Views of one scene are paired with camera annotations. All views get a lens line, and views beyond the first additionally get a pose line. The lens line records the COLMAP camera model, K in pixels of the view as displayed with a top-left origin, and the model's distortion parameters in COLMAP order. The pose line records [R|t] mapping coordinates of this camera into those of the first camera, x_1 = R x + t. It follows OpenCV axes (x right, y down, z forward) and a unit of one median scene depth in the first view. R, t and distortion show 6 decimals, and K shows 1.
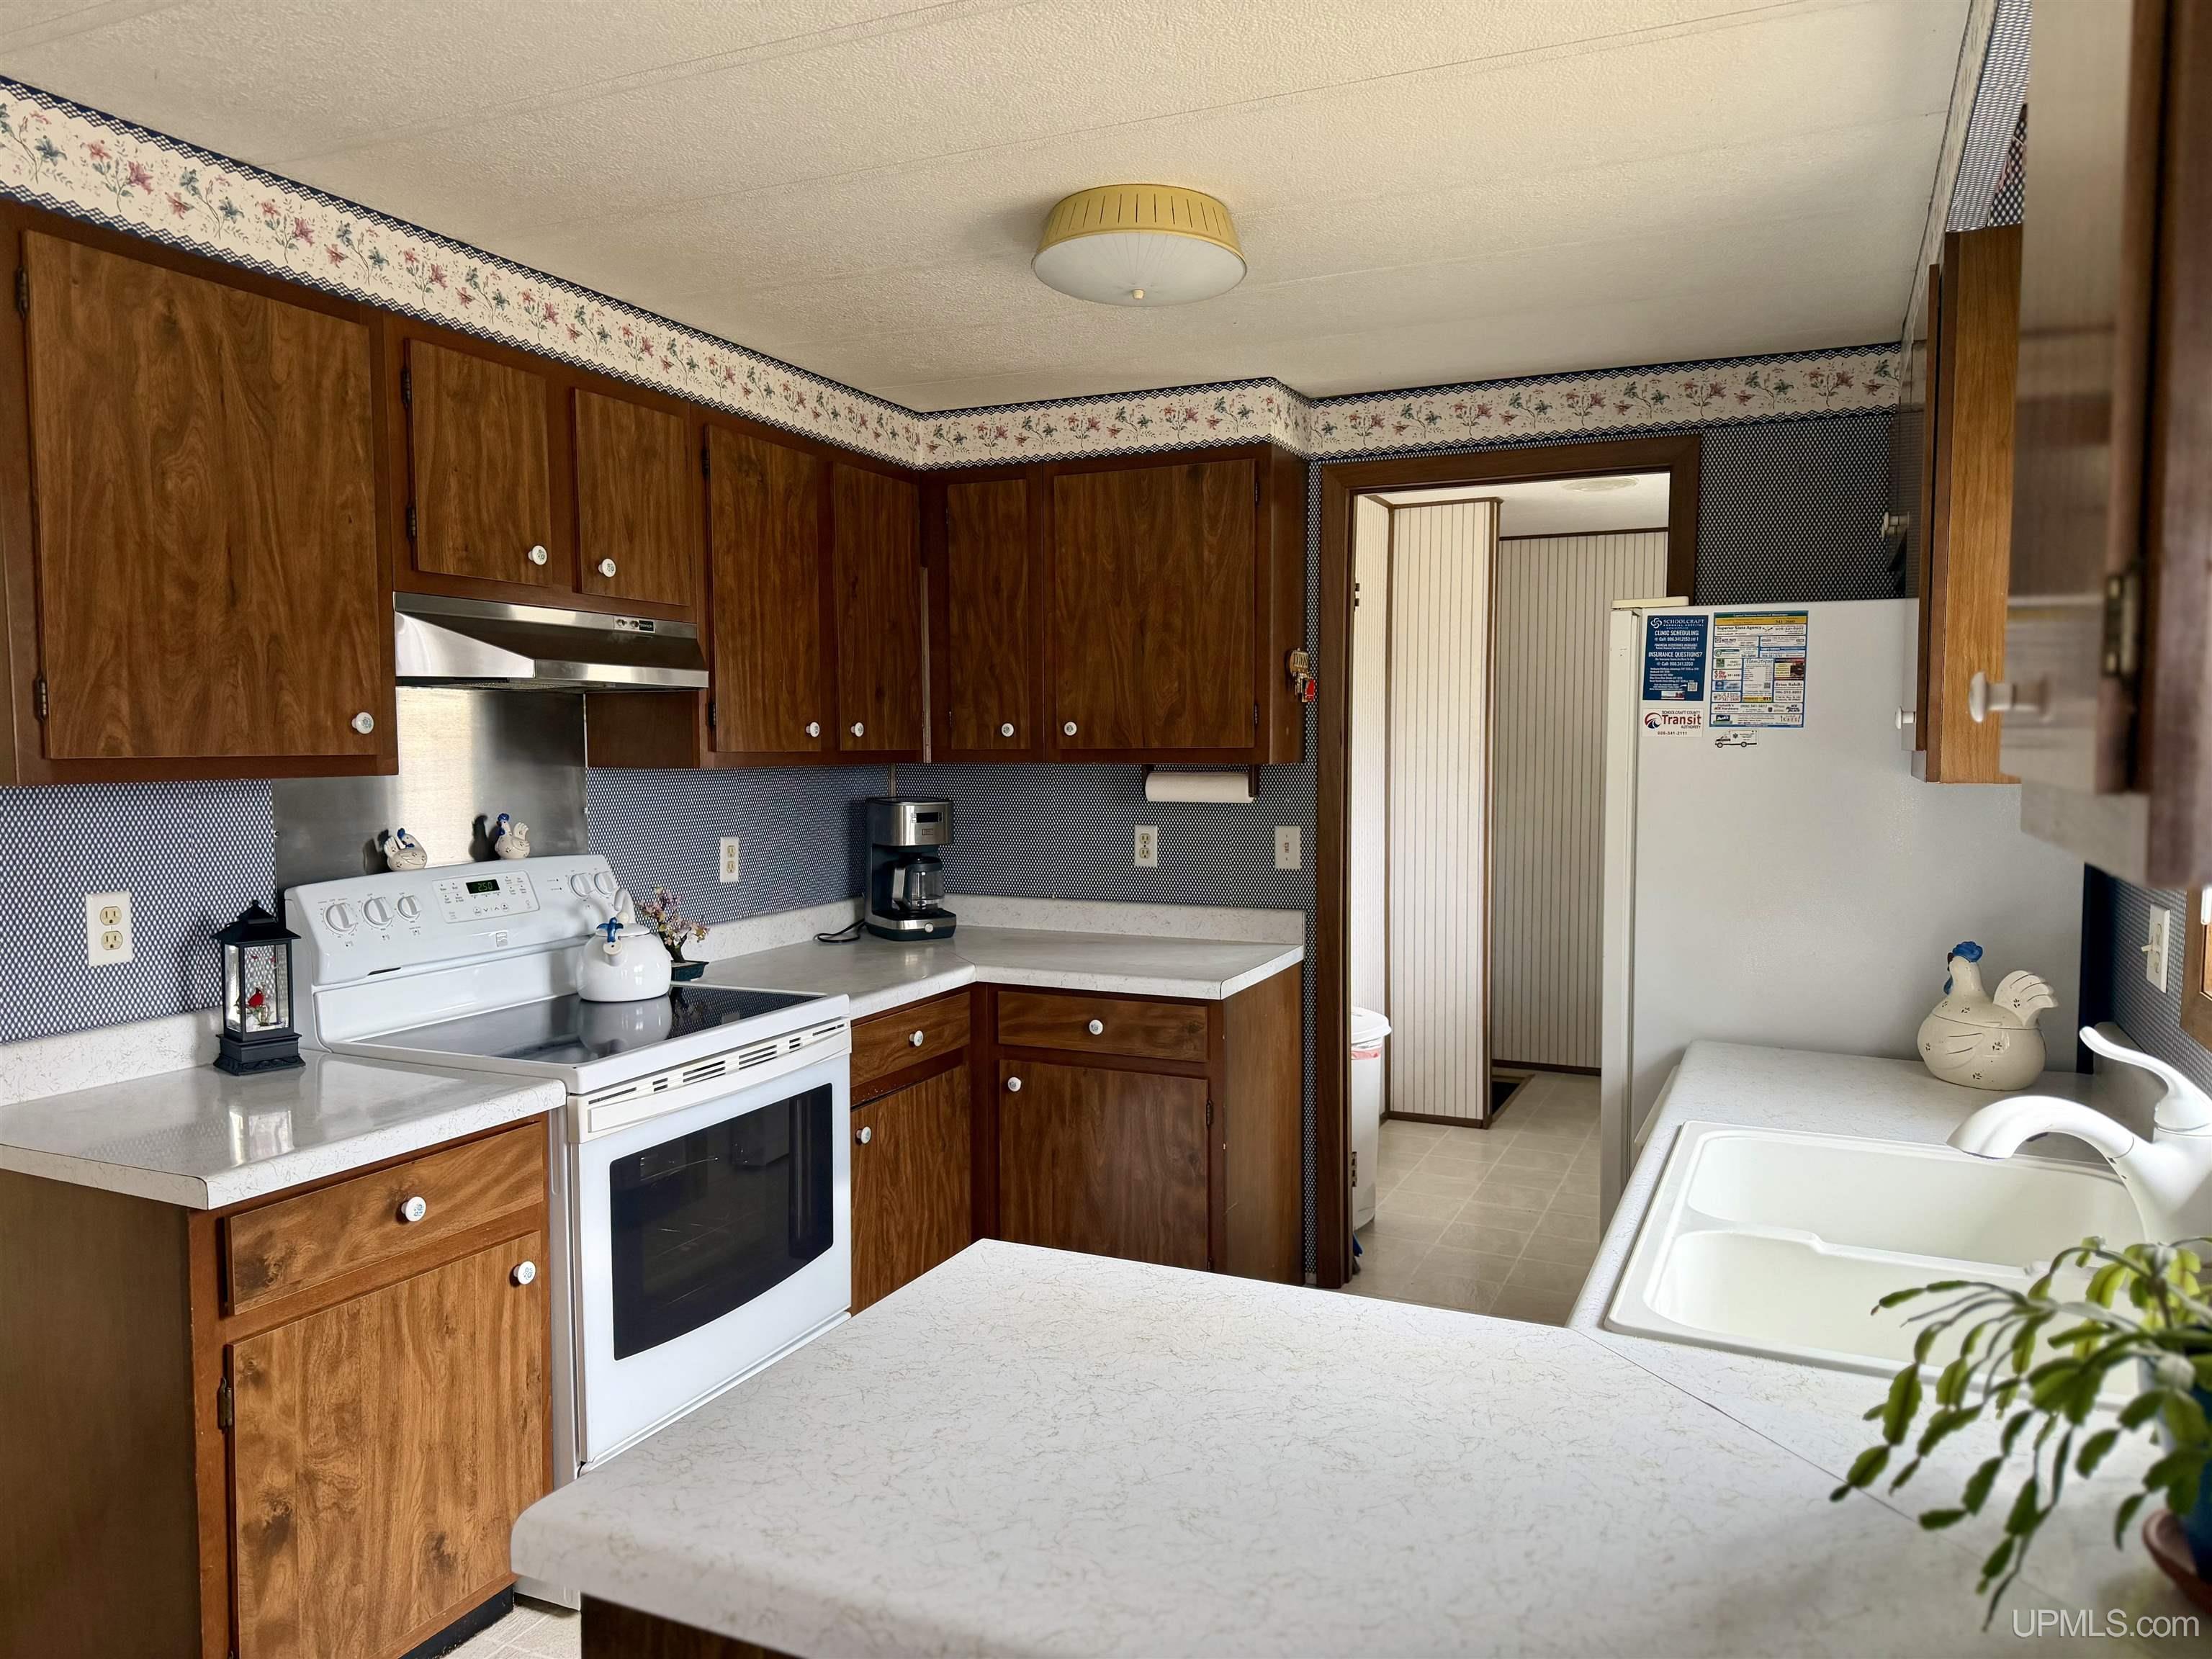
lens RADIAL K [[1544.3, 0, 1106.0], [0, 1544.3, 829.5], [0, 0, 1]] dist [0.134870, -0.359584]
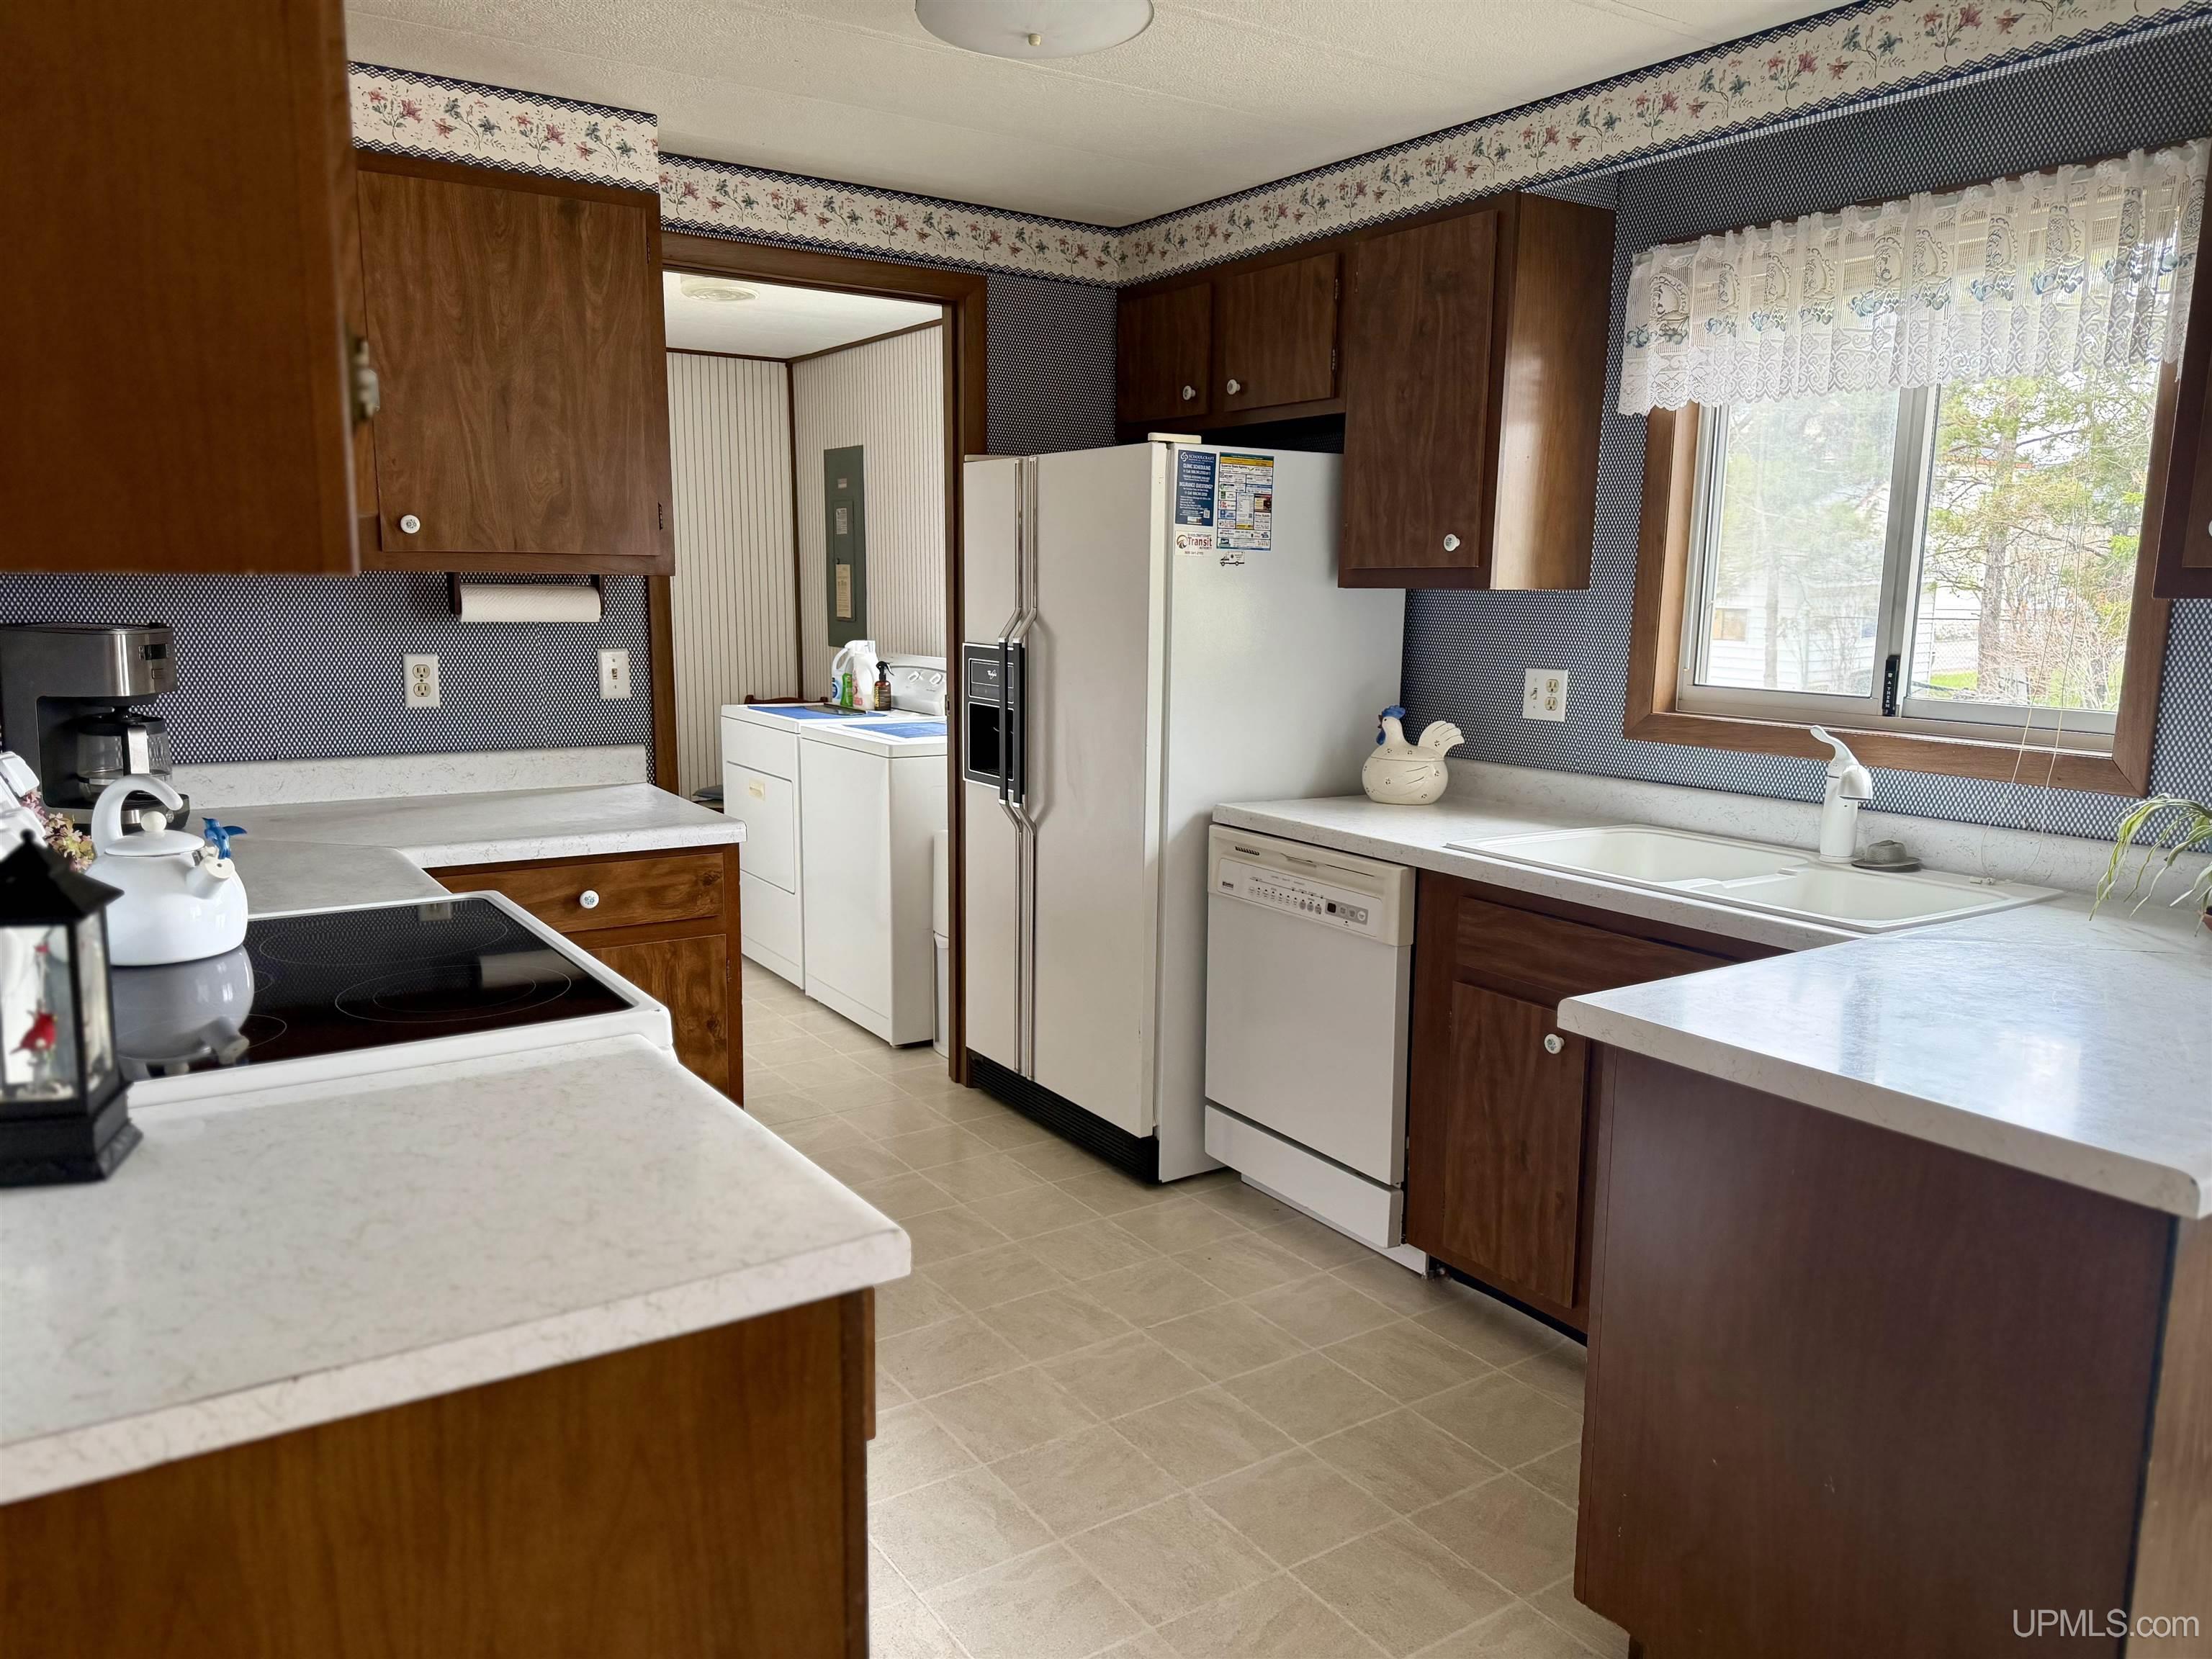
lens RADIAL K [[1555.4, 0, 1116.6], [0, 1555.4, 845.1], [0, 0, 1]] dist [0.064110, -0.139665]
pose [[0.516661, -0.132264, 0.845912, -0.534737], [0.033274, 0.990351, 0.134525, -0.002117], [-0.855543, -0.041357, 0.516077, 0.324946]]
